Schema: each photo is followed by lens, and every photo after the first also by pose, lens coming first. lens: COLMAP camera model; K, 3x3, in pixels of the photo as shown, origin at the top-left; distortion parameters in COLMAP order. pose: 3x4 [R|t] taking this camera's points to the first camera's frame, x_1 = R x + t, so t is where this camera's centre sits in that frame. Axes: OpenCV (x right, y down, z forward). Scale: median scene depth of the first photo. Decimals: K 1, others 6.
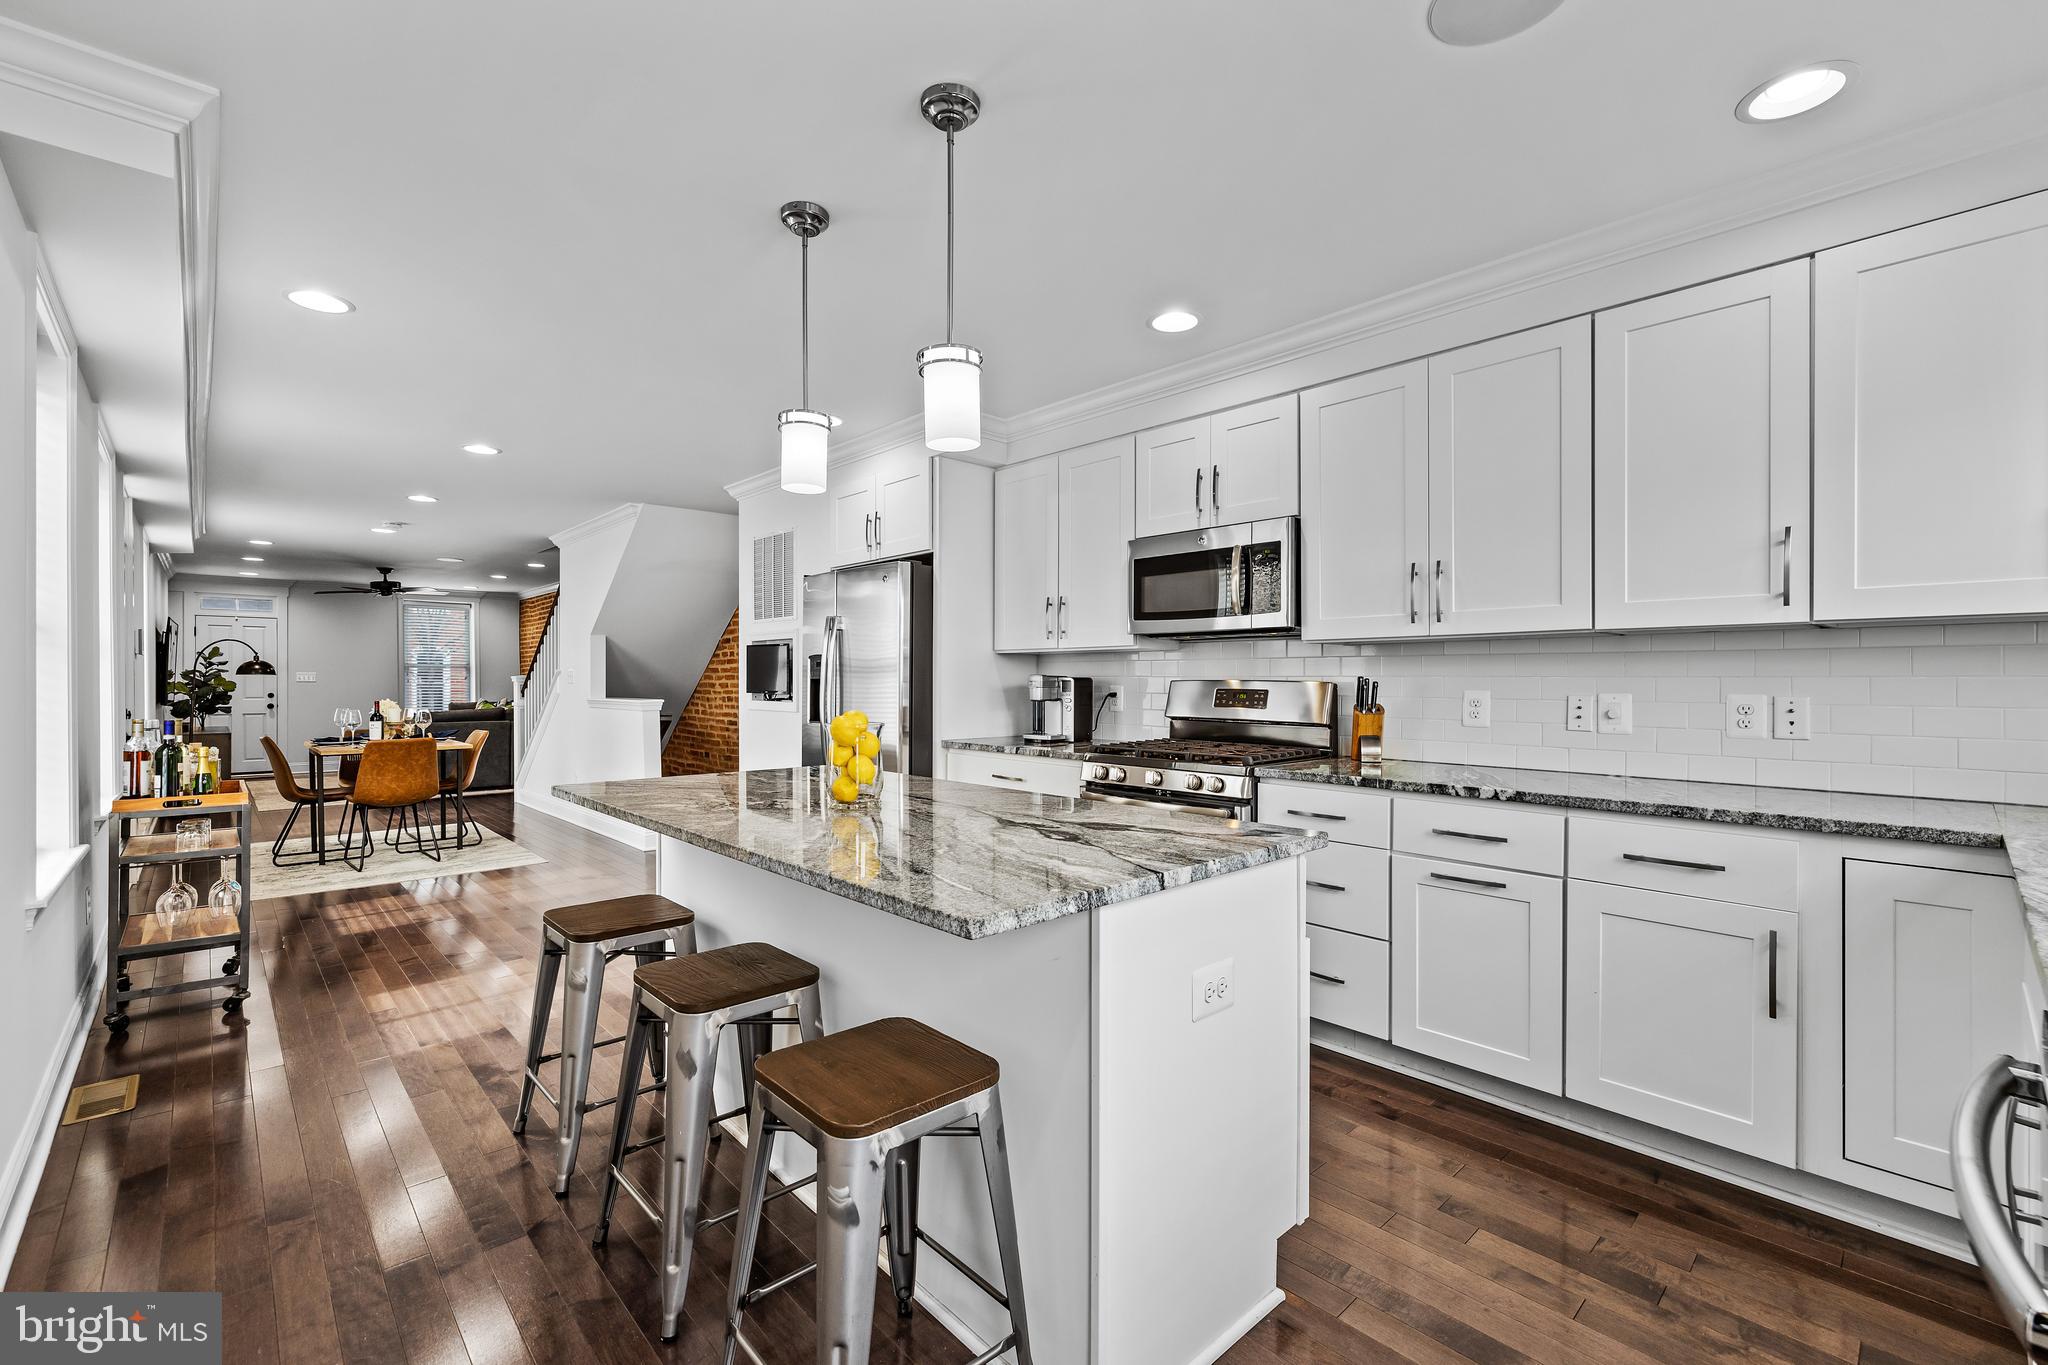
lens RADIAL K [[871.6, 0, 1001.0], [0, 871.6, 682.2], [0, 0, 1]] dist [0.000929, 0.000267]
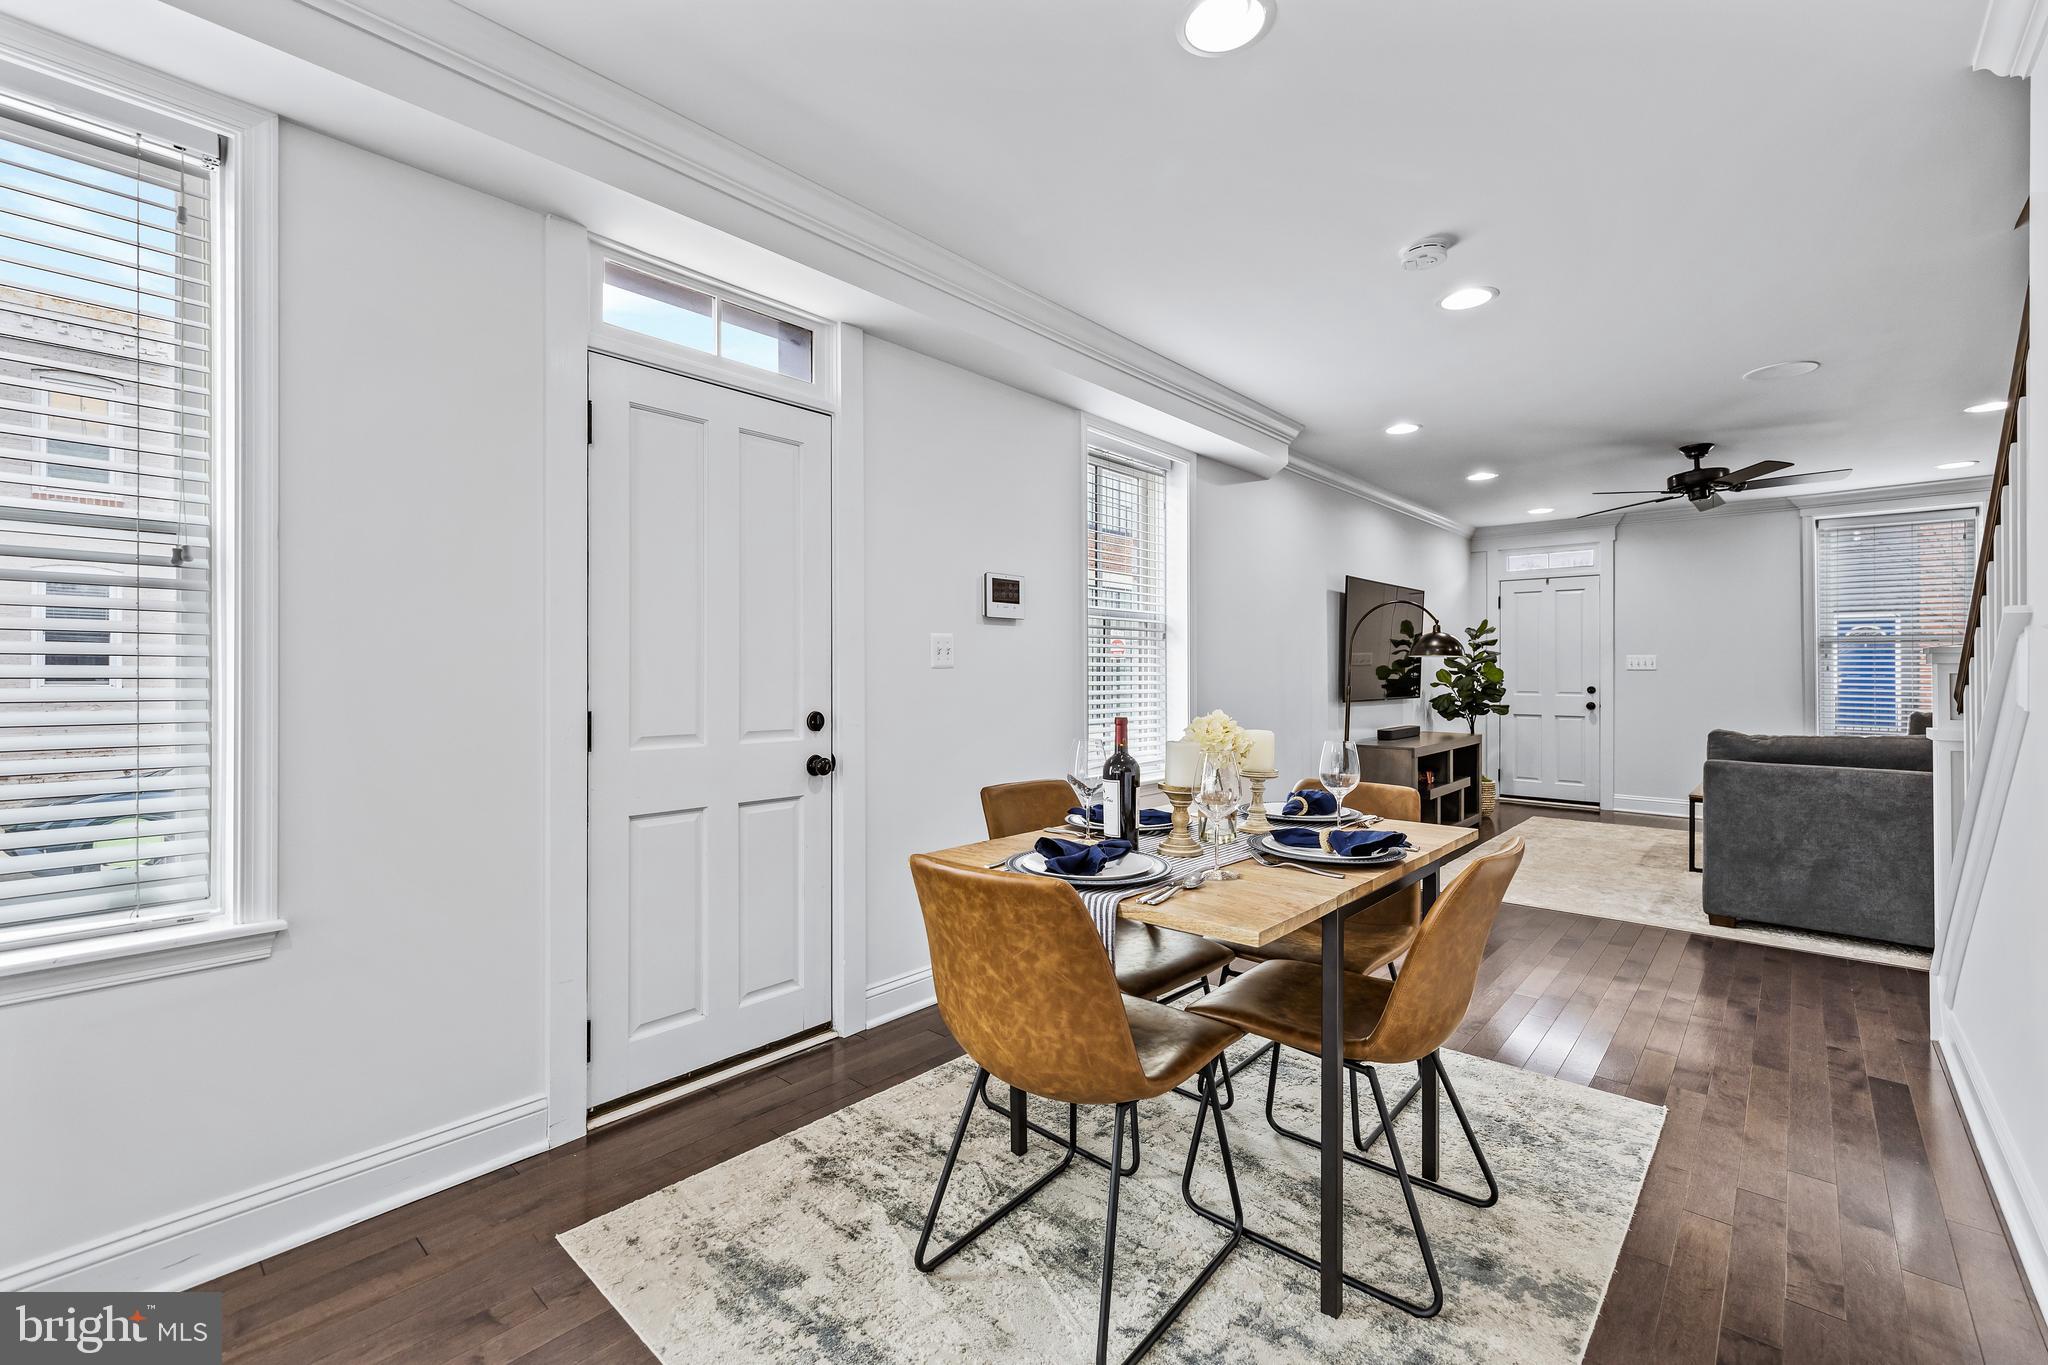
lens RADIAL K [[864.7, 0, 1023.1], [0, 864.7, 672.4], [0, 0, 1]] dist [0.001680, 0.000273]
pose [[0.095765, 0.001657, -0.995403, -0.623350], [-0.004123, 0.999991, 0.001268, 0.007535], [0.995395, 0.003983, 0.095771, 1.460678]]
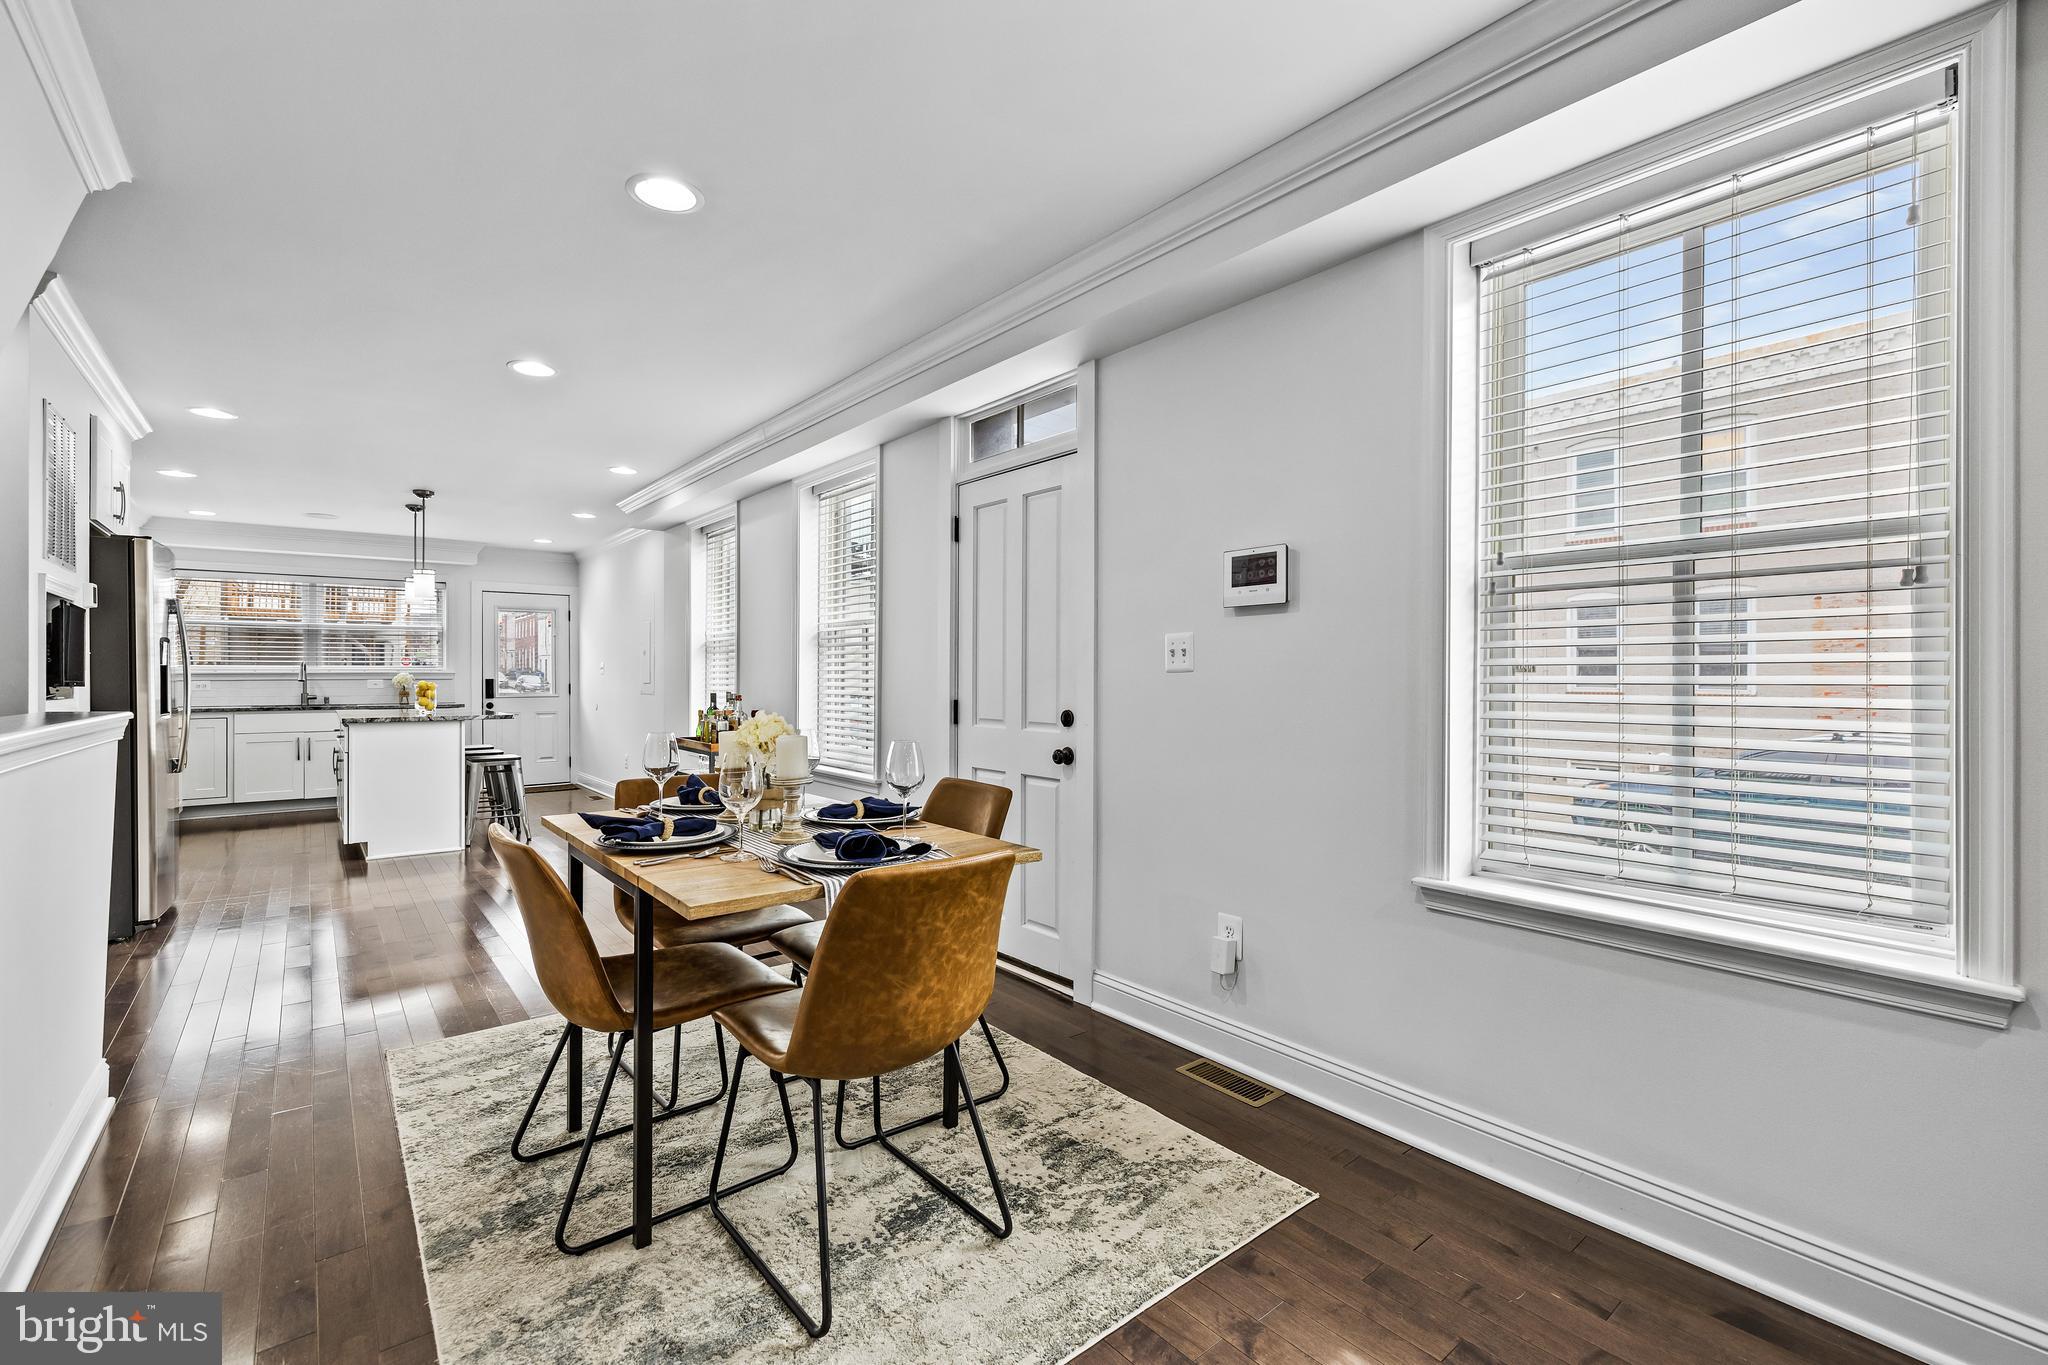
lens RADIAL K [[869.6, 0, 988.2], [0, 869.6, 677.8], [0, 0, 1]] dist [-0.000710, -0.000045]
pose [[-0.997153, -0.000365, 0.075398, -1.347794], [-0.000169, 0.999997, 0.002599, 0.007878], [-0.075399, 0.002579, -0.997150, 2.215402]]
